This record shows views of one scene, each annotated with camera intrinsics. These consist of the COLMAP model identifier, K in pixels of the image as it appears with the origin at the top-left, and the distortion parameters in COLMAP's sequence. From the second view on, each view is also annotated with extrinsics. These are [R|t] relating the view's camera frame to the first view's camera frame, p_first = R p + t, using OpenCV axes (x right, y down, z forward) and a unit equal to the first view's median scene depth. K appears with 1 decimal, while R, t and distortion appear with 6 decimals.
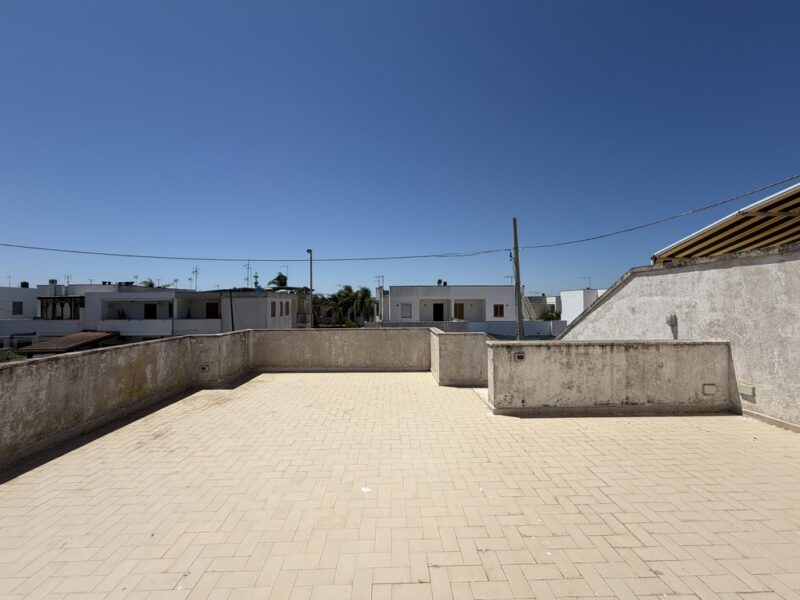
lens RADIAL K [[317.3, 0, 400.4], [0, 317.3, 302.3], [0, 0, 1]] dist [0.002057, -0.000077]
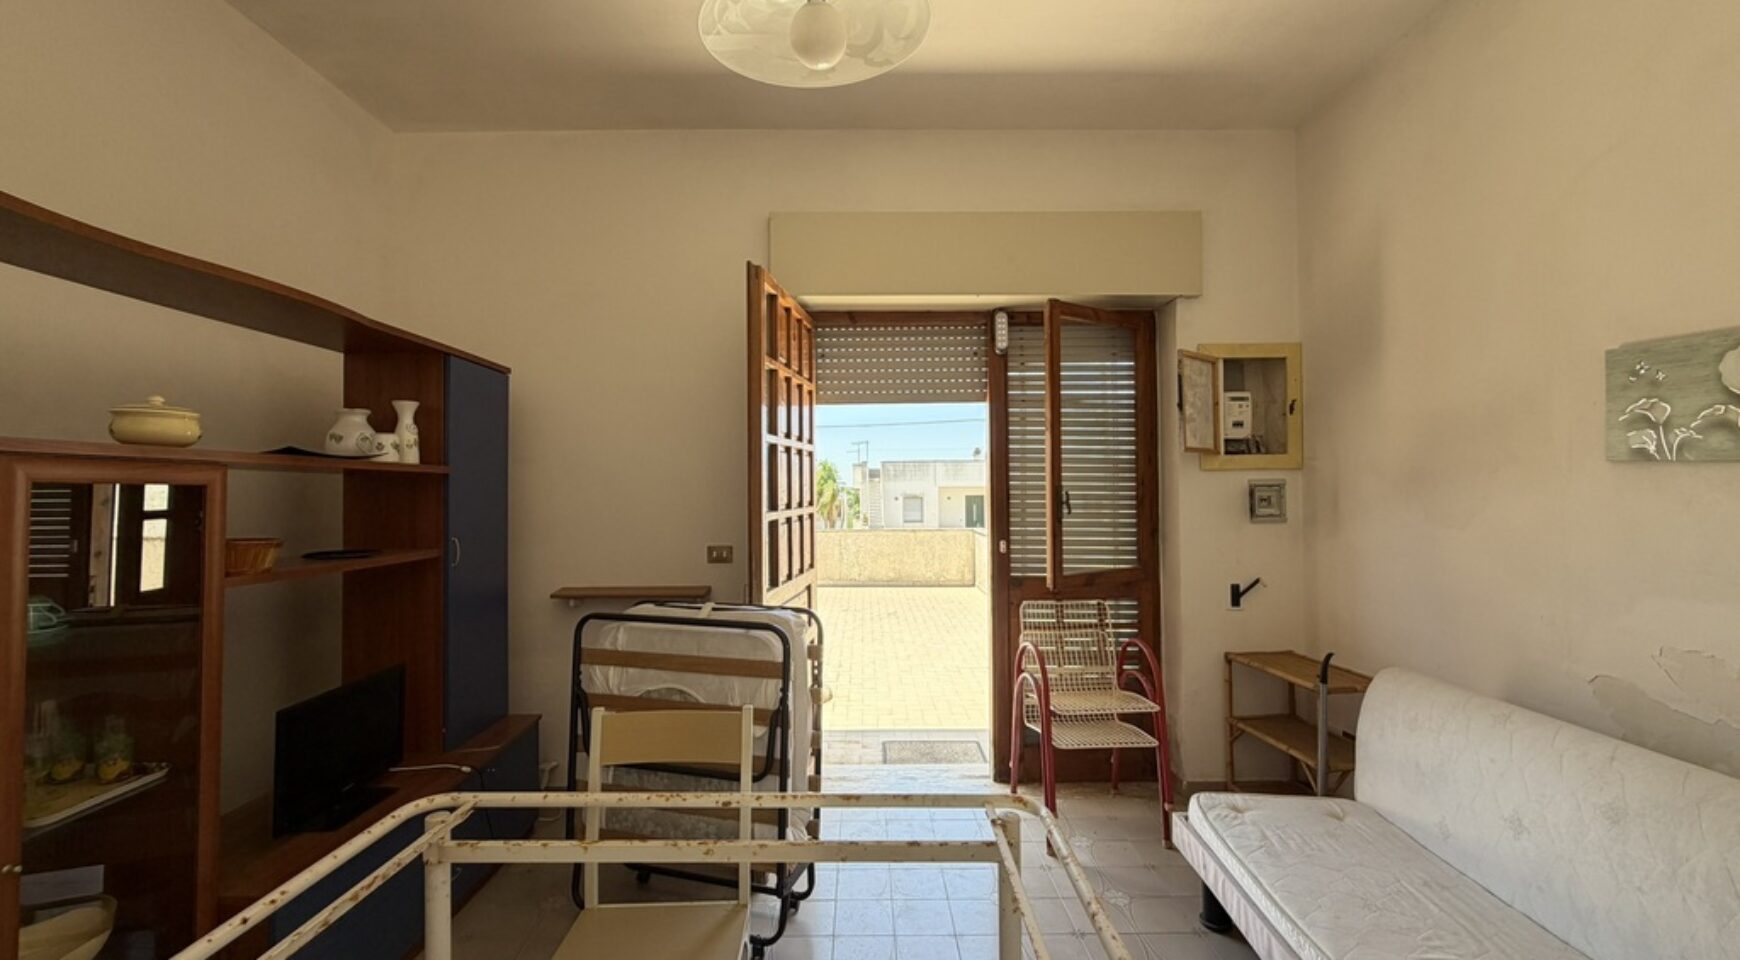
lens RADIAL K [[693.5, 0, 871.2], [0, 693.5, 480.4], [0, 0, 1]] dist [0.002146, -0.000306]
pose [[0.999686, -0.002712, -0.024917, -0.107535], [0.002303, 0.999863, -0.016409, -0.004918], [0.024958, 0.016347, 0.999555, -0.630378]]
